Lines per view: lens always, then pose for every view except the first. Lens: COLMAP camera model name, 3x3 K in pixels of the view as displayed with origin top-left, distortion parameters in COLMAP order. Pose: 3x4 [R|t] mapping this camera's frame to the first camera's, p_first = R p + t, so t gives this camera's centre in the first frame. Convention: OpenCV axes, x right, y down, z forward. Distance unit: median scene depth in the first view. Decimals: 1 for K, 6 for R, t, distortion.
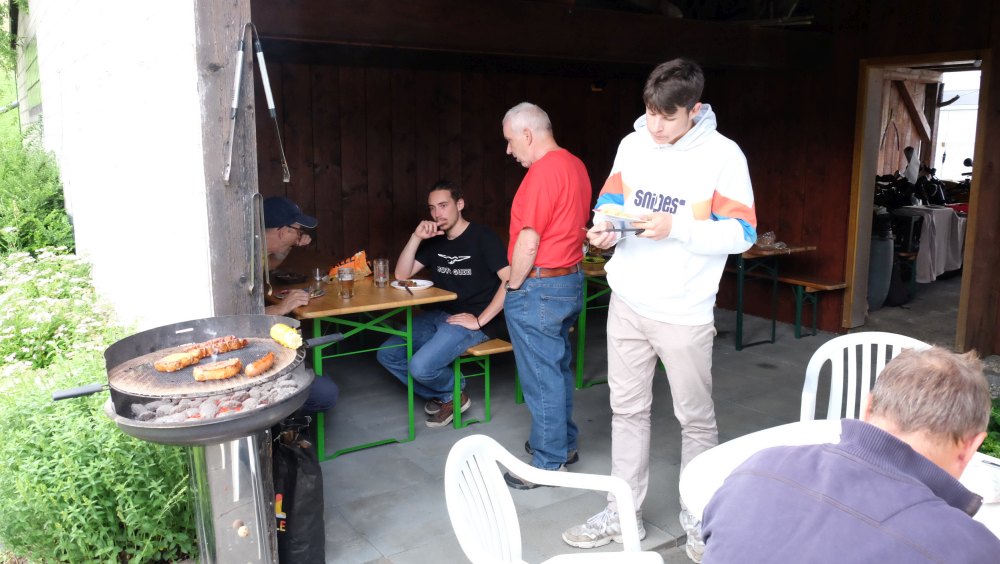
lens RADIAL K [[835.9, 0, 500.0], [0, 835.9, 282.0], [0, 0, 1]] dist [-0.003594, 0.043973]
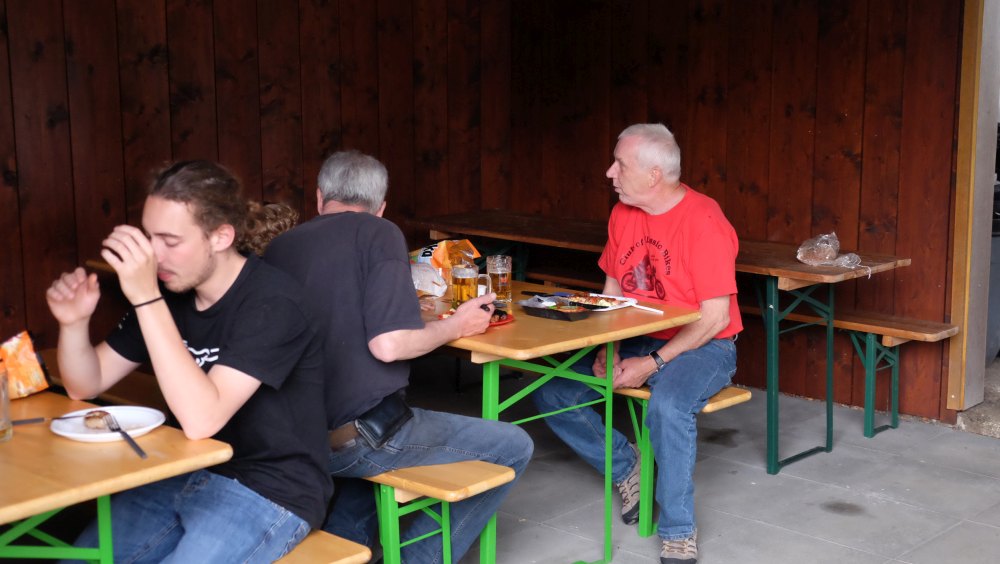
lens RADIAL K [[1342.1, 0, 500.0], [0, 1342.1, 282.0], [0, 0, 1]] dist [-0.005500, -0.011034]
pose [[0.971633, -0.047822, 0.231610, -0.104335], [0.048027, 0.998835, 0.004754, -0.088014], [-0.231568, 0.006504, 0.972797, 0.528753]]
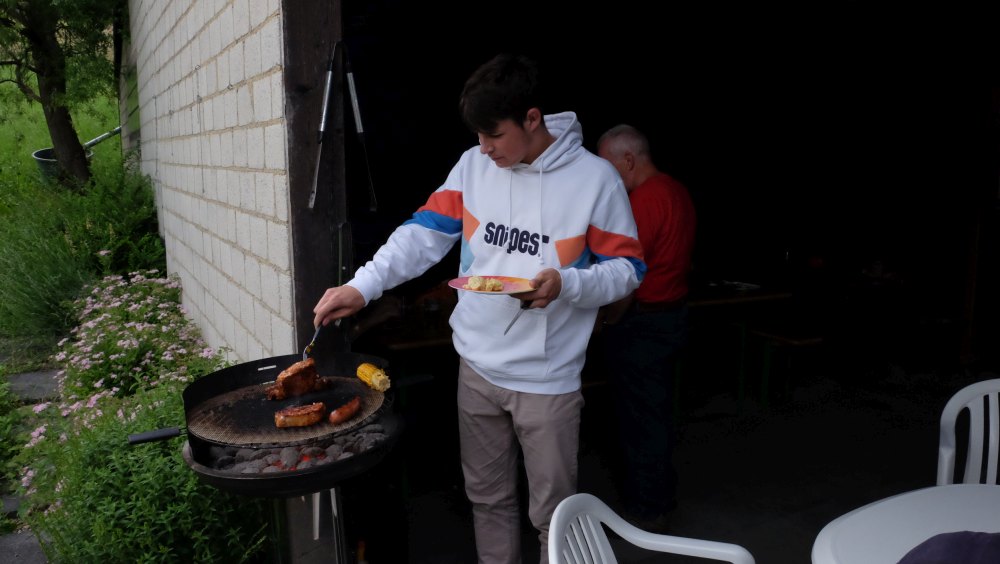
lens RADIAL K [[815.7, 0, 500.0], [0, 815.7, 282.0], [0, 0, 1]] dist [0.011769, 0.008135]
pose [[0.995927, 0.010774, -0.089515, -0.034452], [-0.012740, 0.999689, -0.021425, -0.022111], [0.089256, 0.022478, 0.995755, 0.104840]]
